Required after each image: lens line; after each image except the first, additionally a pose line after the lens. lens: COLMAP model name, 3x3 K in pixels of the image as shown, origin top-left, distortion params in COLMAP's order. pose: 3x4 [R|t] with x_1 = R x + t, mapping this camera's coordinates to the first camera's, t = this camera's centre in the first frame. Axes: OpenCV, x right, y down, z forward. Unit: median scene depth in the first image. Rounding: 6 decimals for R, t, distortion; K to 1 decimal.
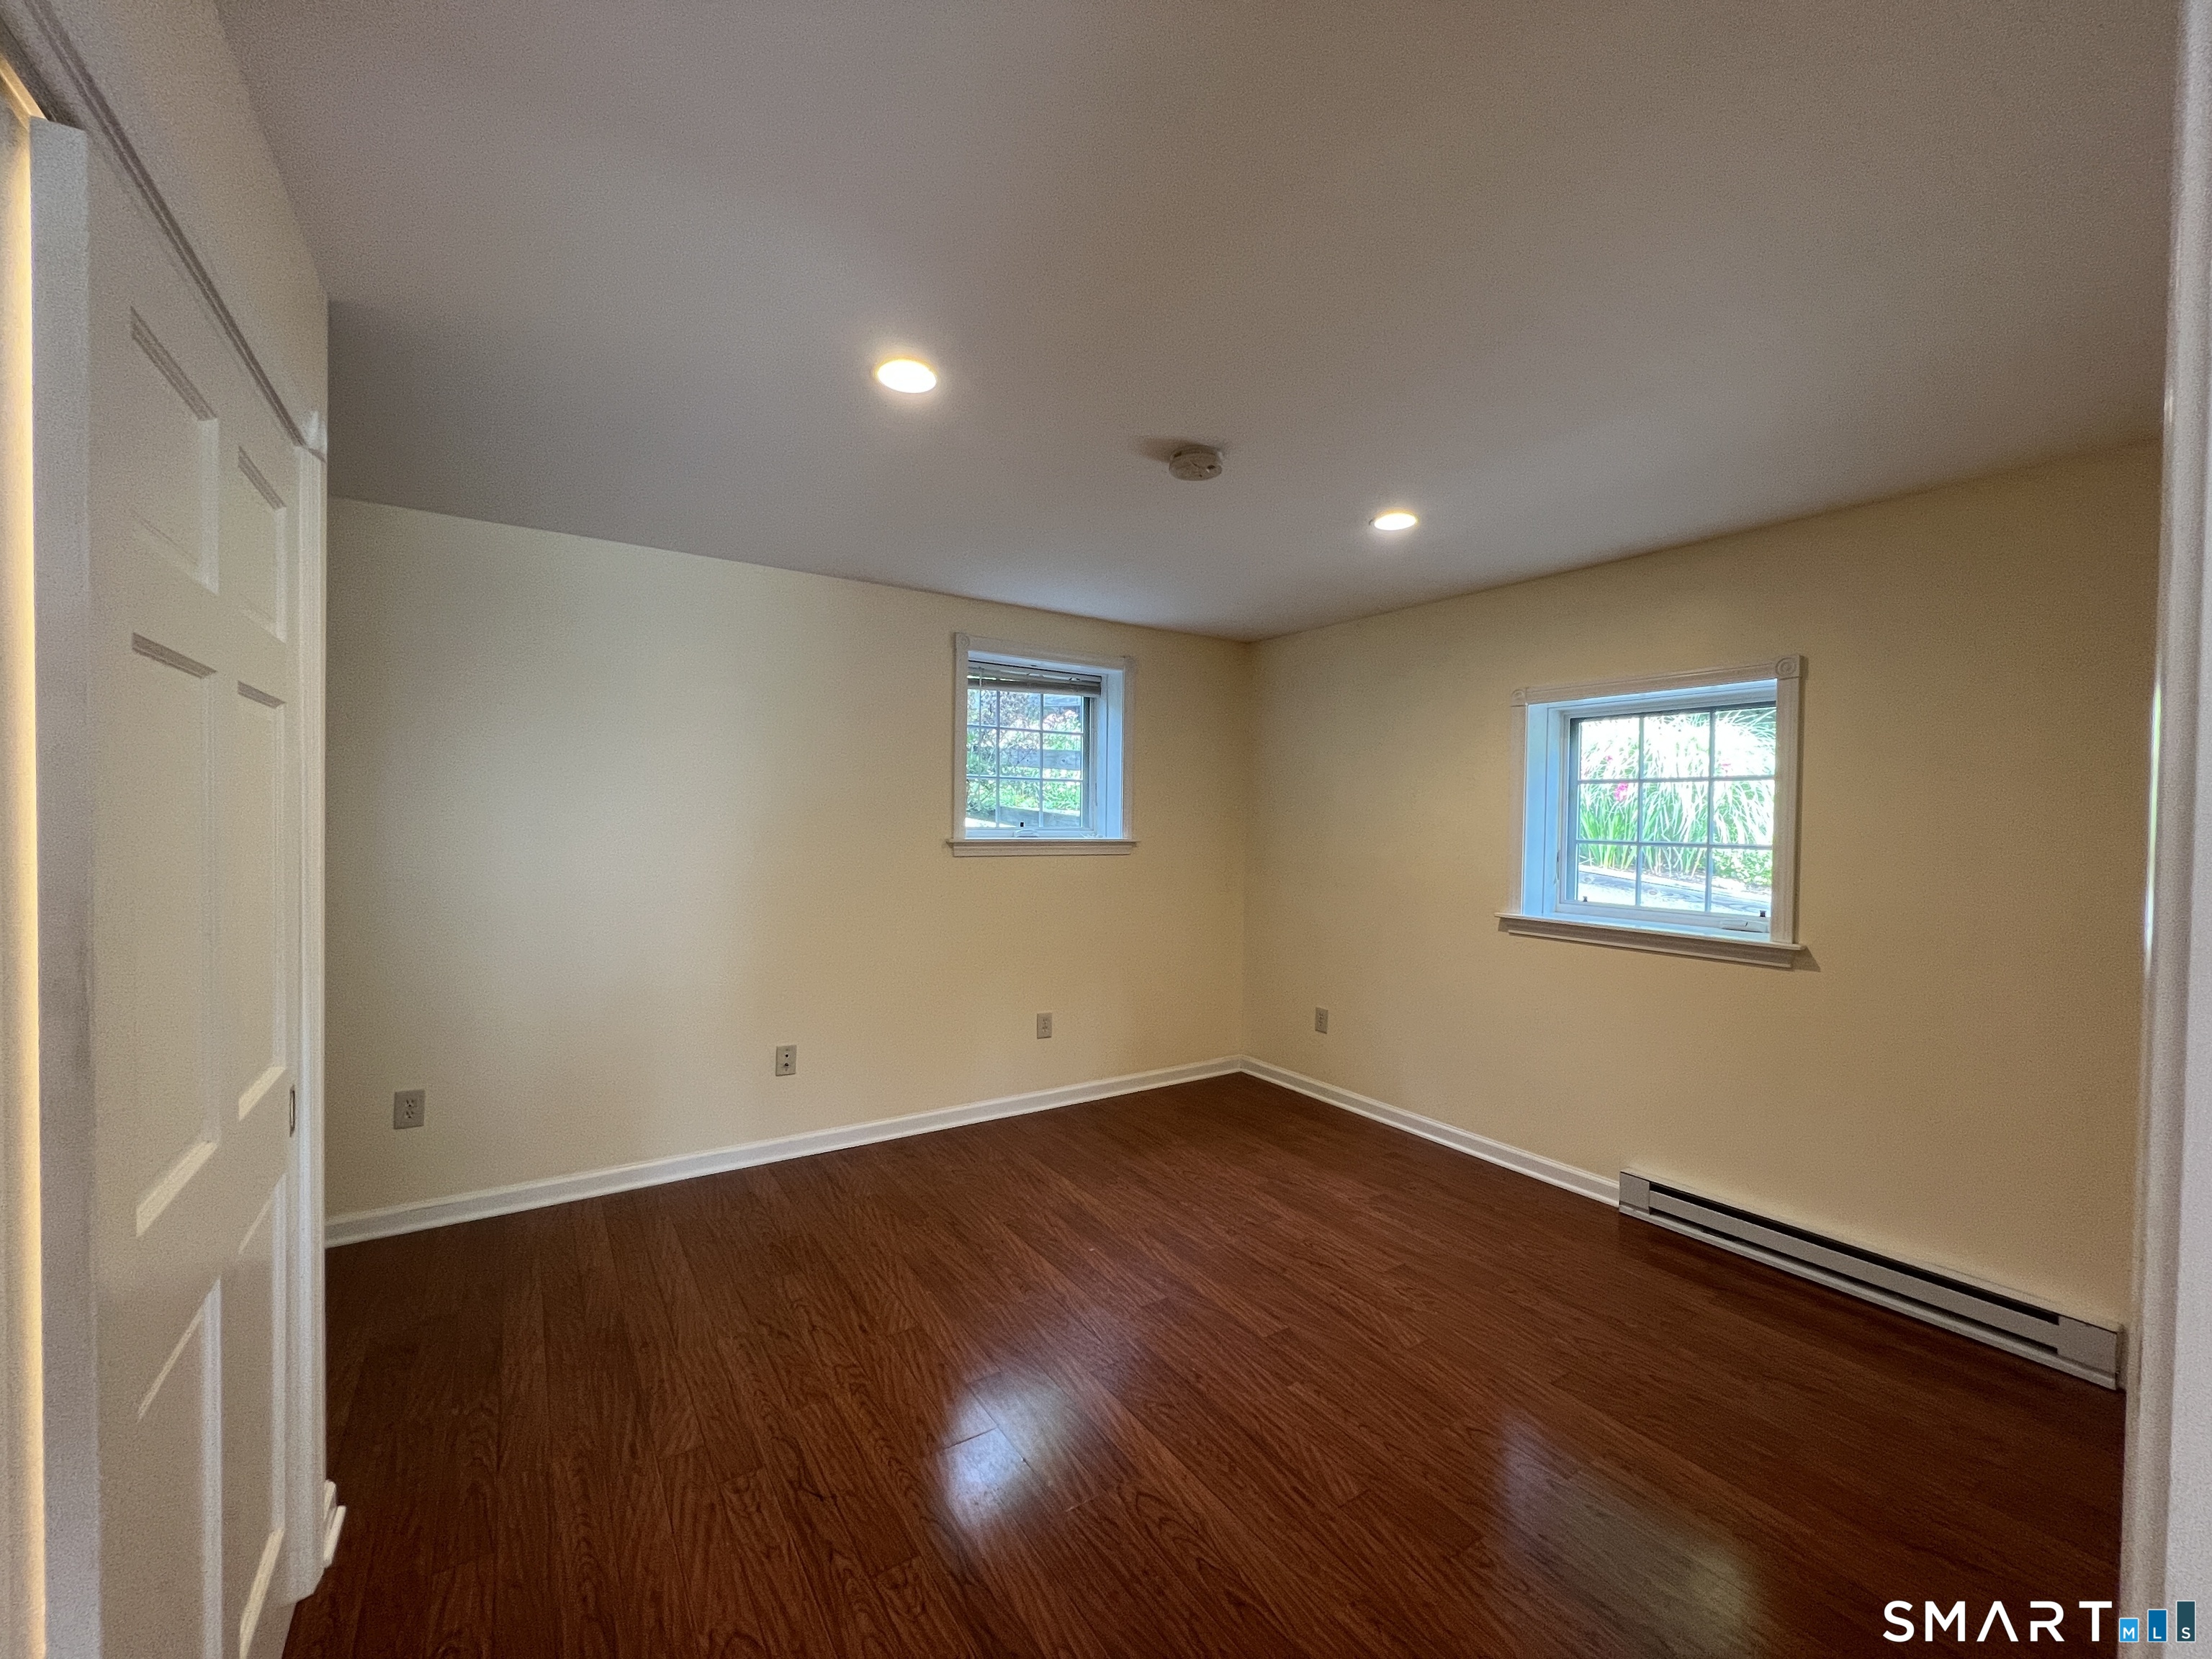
lens RADIAL K [[887.2, 0, 1108.8], [0, 887.2, 835.7], [0, 0, 1]] dist [-0.000735, 0.000457]
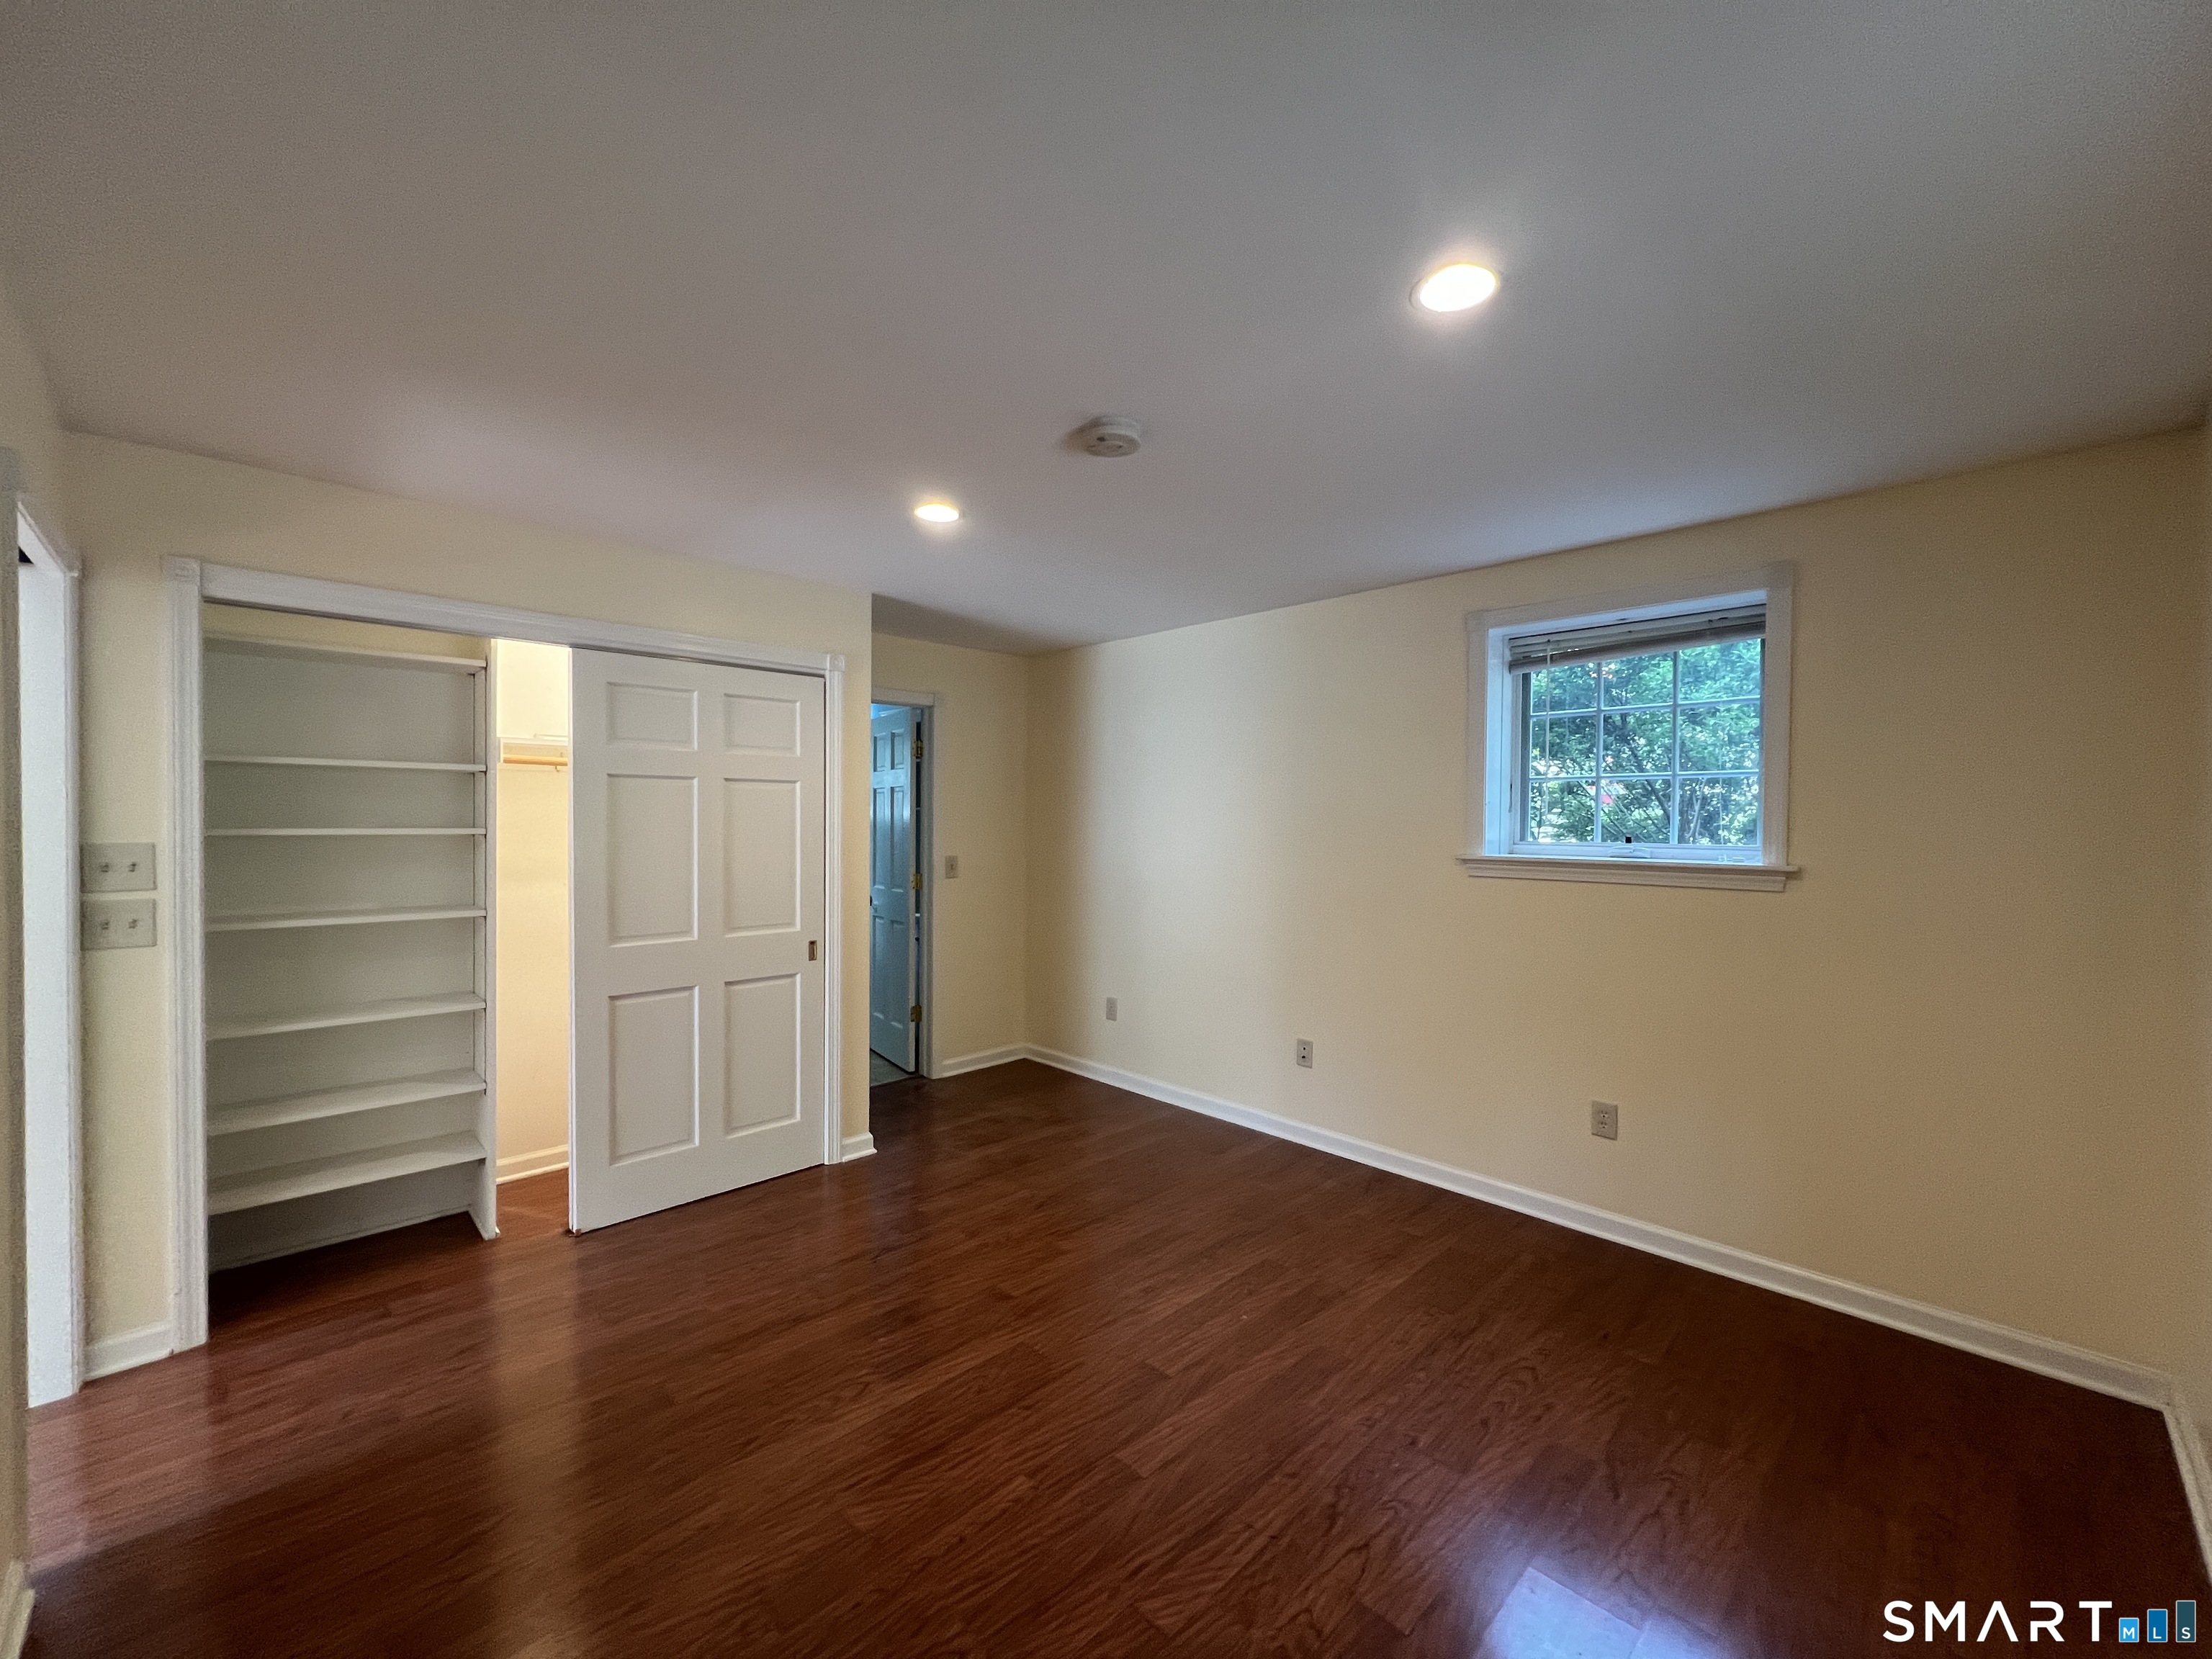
lens RADIAL K [[887.2, 0, 1108.8], [0, 887.2, 835.7], [0, 0, 1]] dist [-0.000735, 0.000457]
pose [[0.191928, 0.005789, -0.981392, 0.931692], [-0.023055, 0.999733, 0.001388, -0.012697], [0.981138, 0.022360, 0.192010, 0.779226]]
